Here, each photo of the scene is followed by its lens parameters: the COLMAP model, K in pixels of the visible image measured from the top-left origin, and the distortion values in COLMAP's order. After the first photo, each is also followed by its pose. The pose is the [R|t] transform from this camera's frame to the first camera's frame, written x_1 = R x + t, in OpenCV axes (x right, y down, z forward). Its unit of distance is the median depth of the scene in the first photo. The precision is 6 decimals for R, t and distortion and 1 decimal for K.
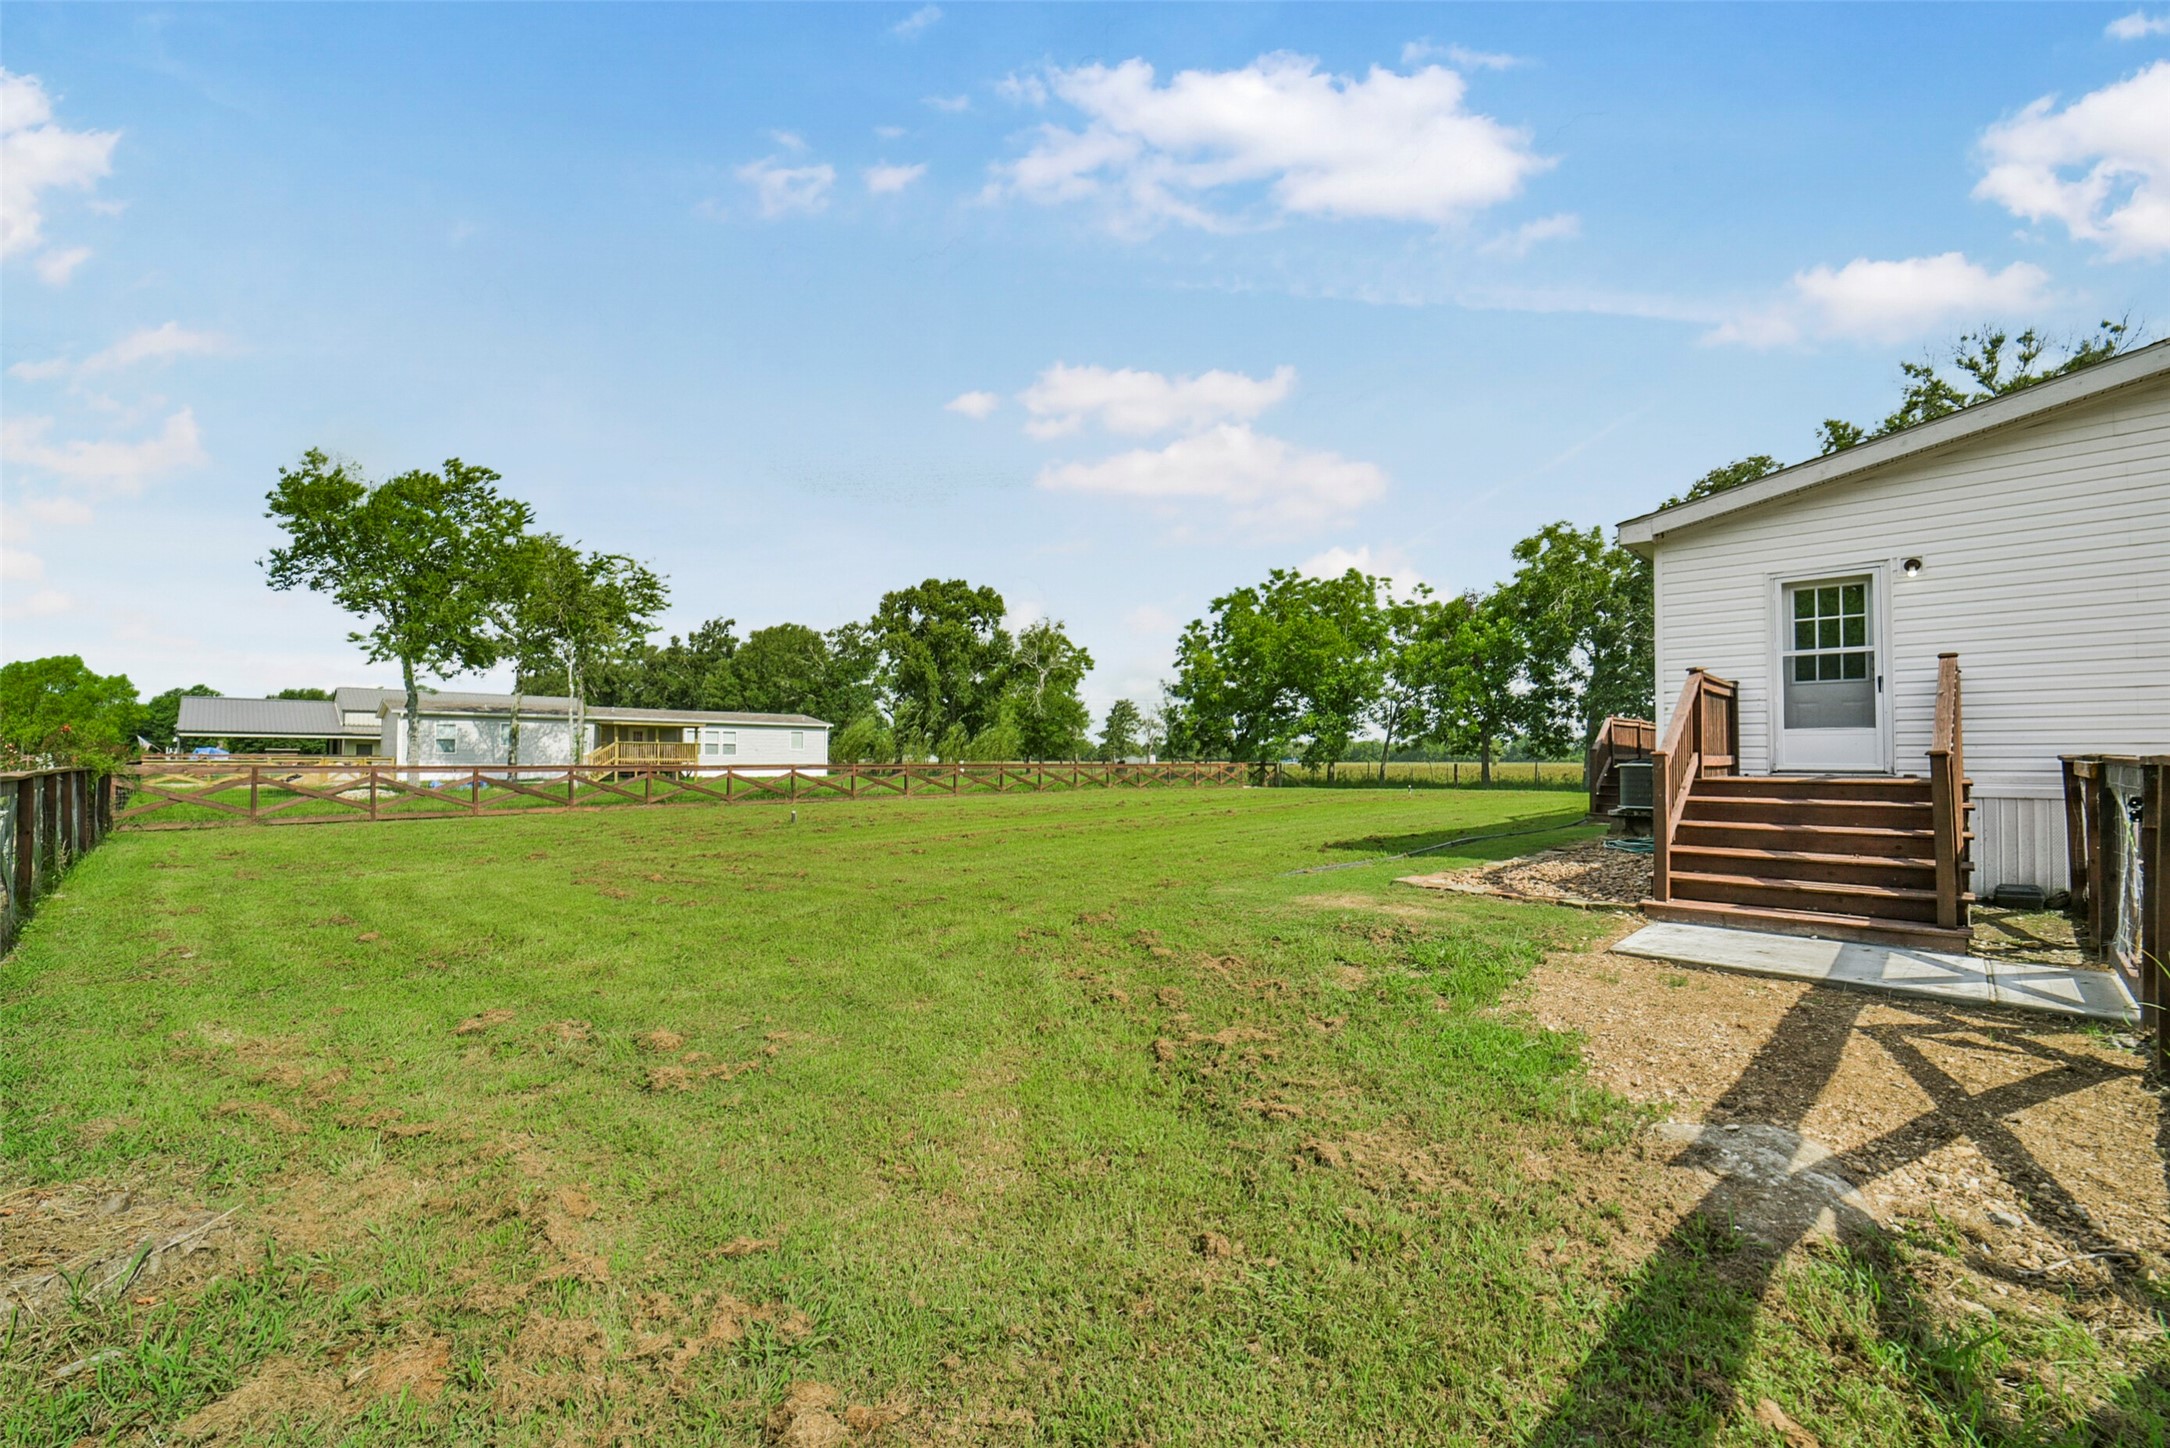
lens RADIAL K [[879.6, 0, 1086.0], [0, 879.6, 733.0], [0, 0, 1]] dist [-0.021372, 0.000778]
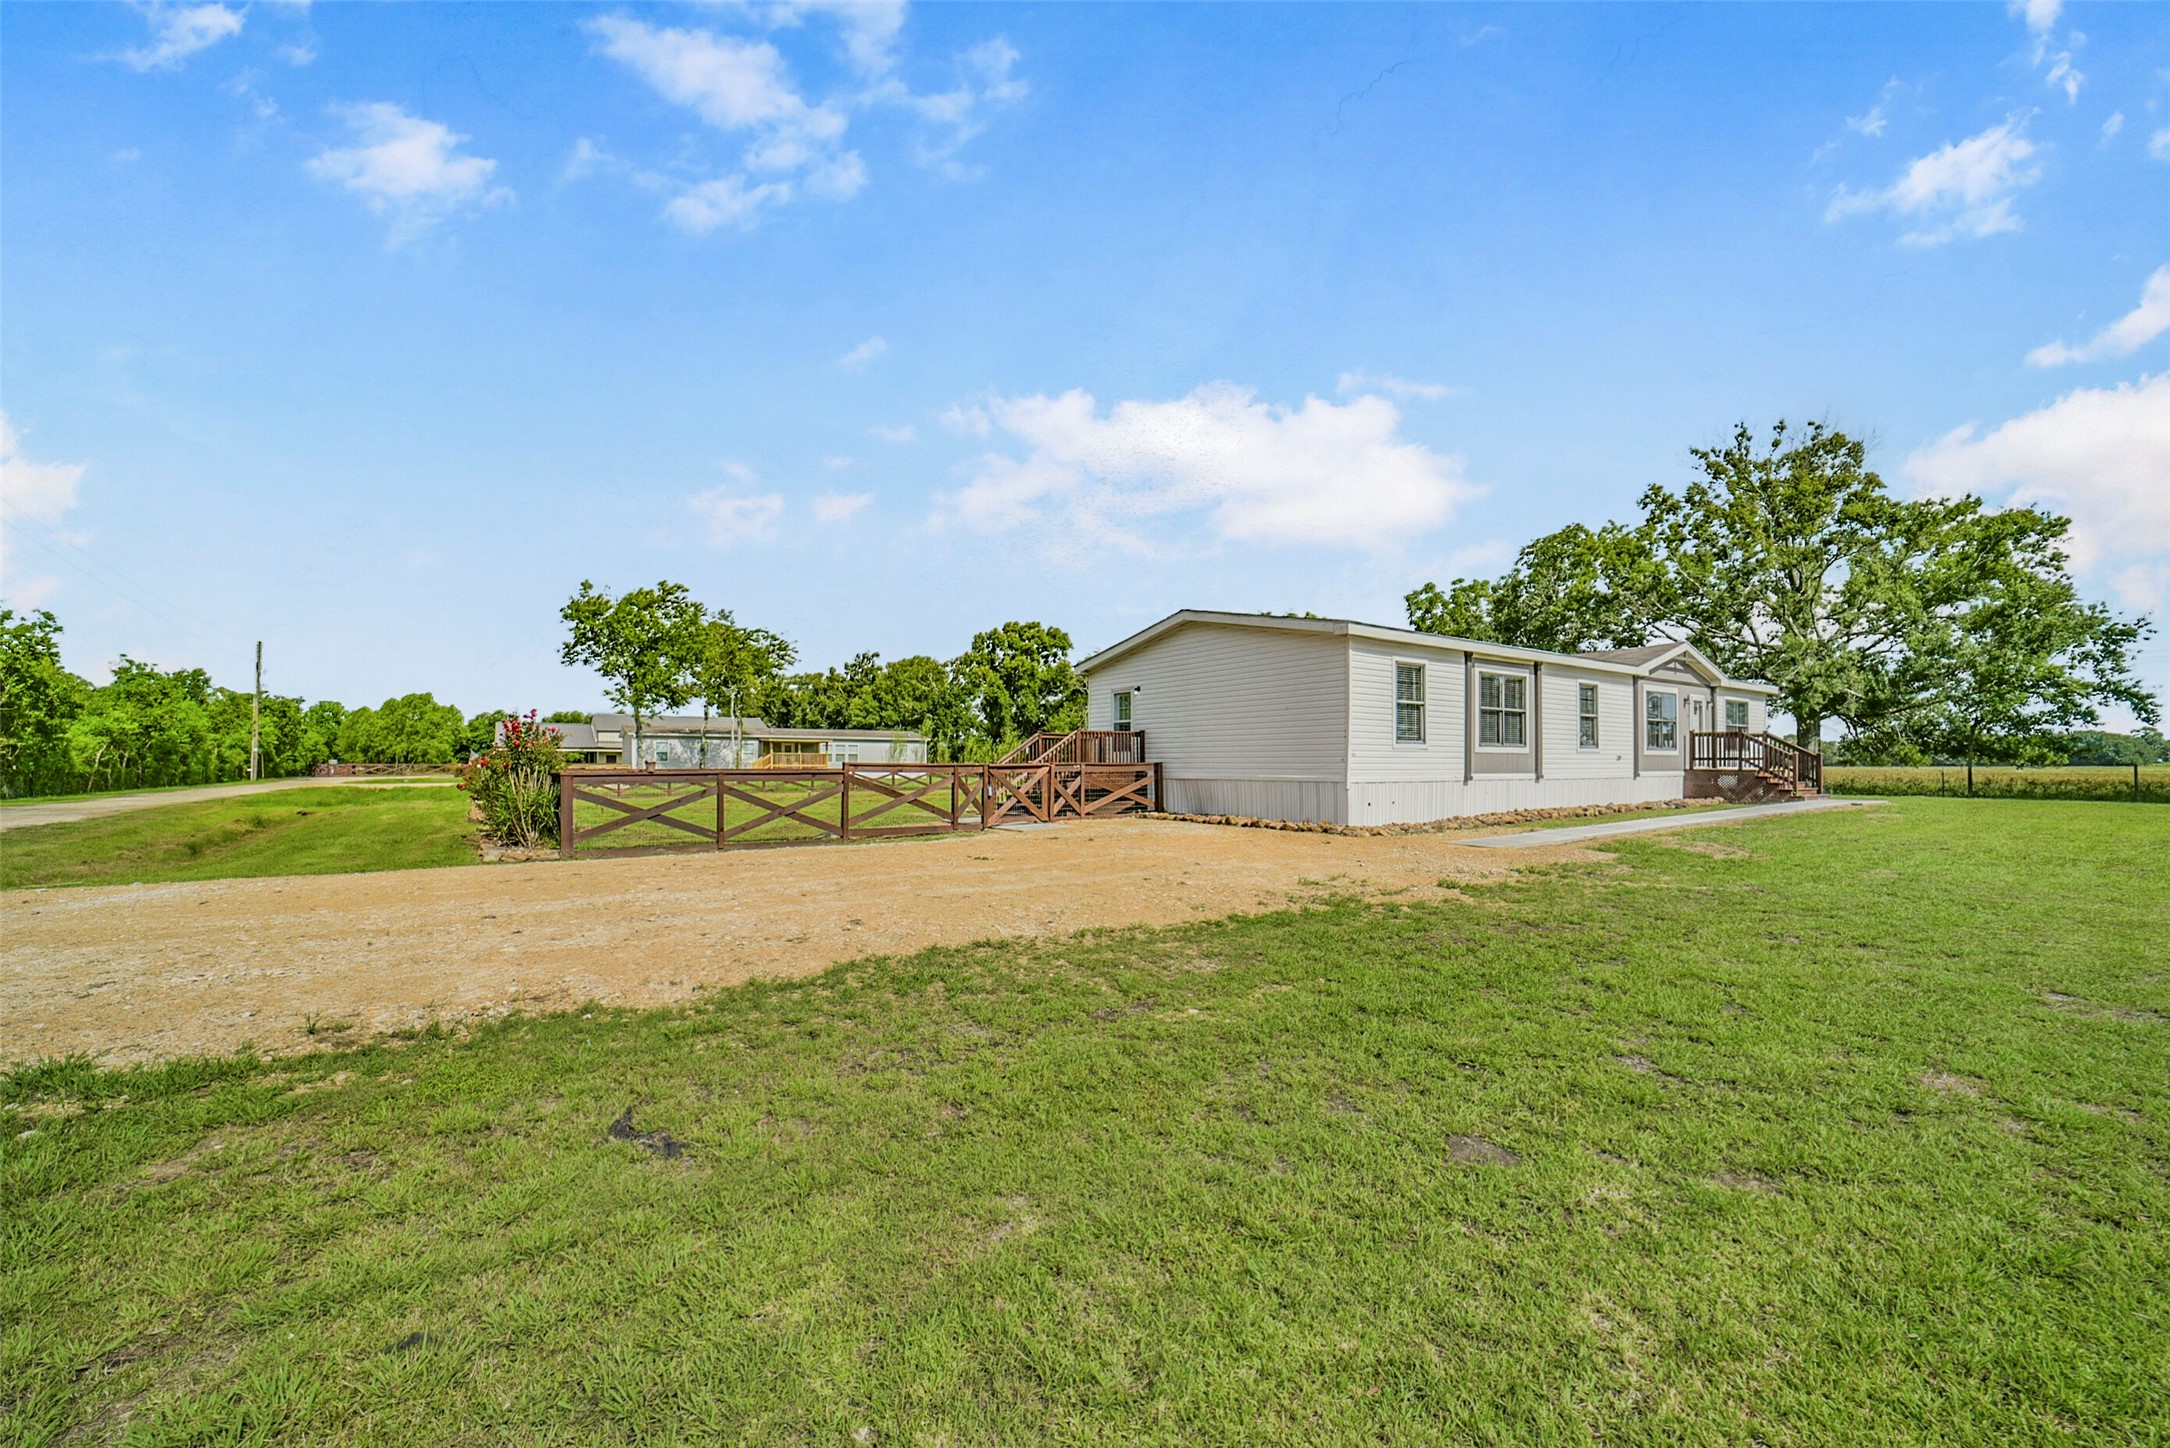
lens RADIAL K [[857.8, 0, 1085.0], [0, 857.8, 724.0], [0, 0, 1]] dist [-0.022287, 0.000293]
pose [[0.983207, -0.010537, -0.182191, 0.160873], [0.007050, 0.999780, -0.019773, -0.005167], [0.182360, 0.018156, 0.983064, -0.198589]]
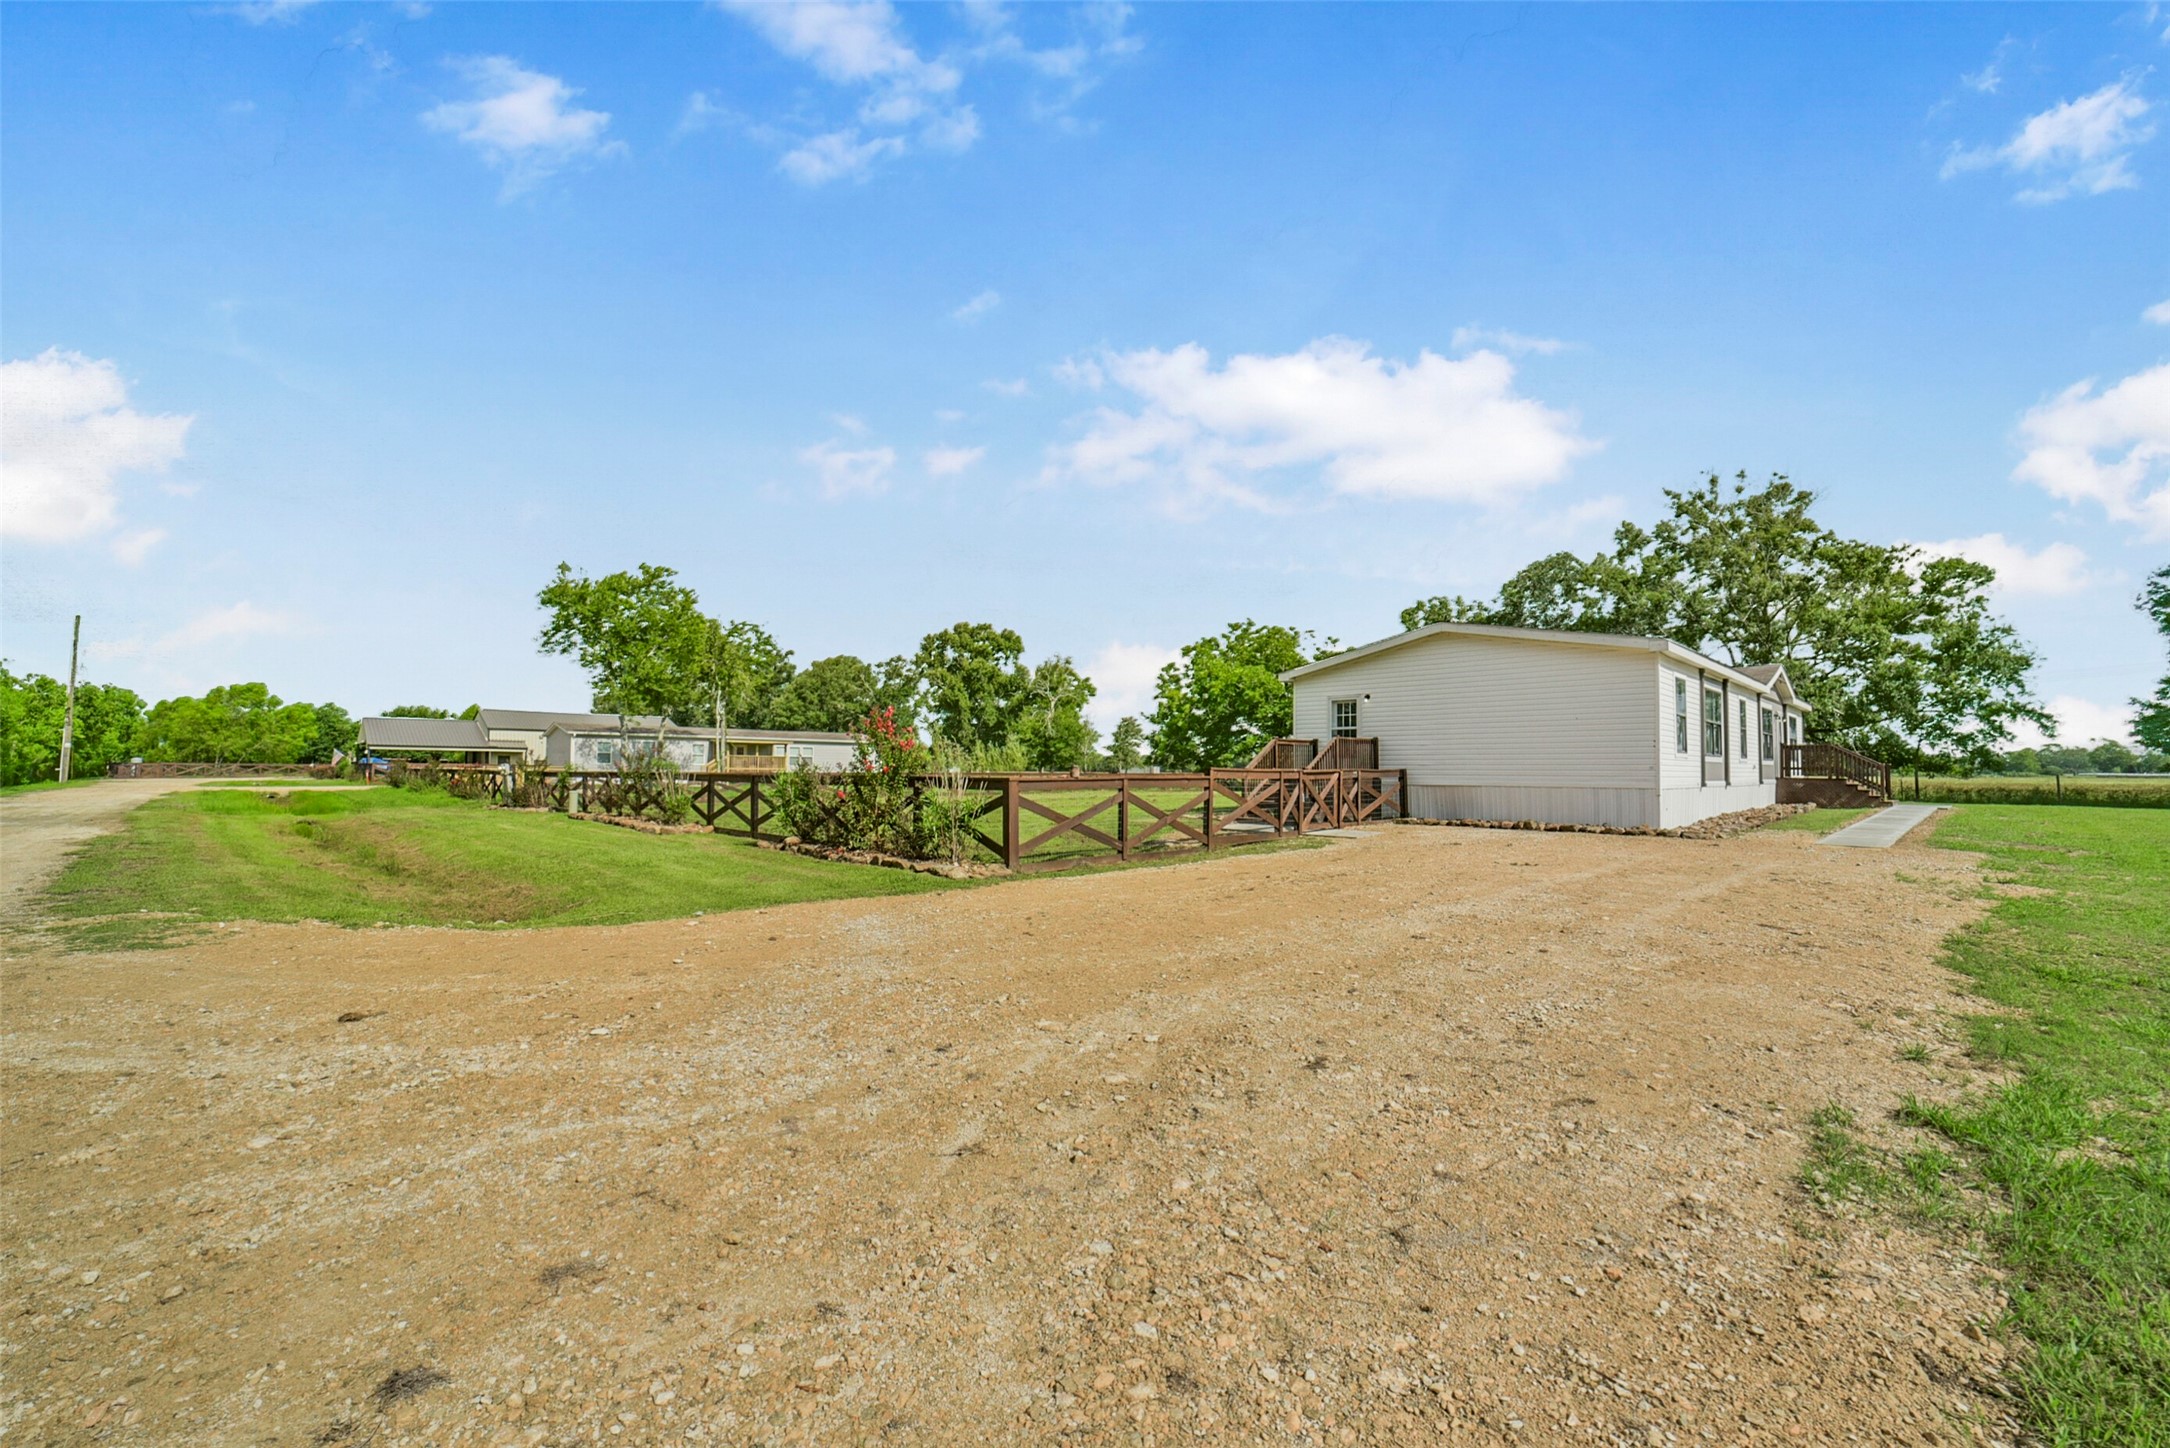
lens RADIAL K [[849.9, 0, 1082.5], [0, 849.9, 751.3], [0, 0, 1]] dist [-0.031981, 0.000149]
pose [[0.999775, 0.003557, -0.020916, 0.017694], [-0.003390, 0.999962, 0.008003, -0.005889], [0.020944, -0.007931, 0.999749, -0.204169]]
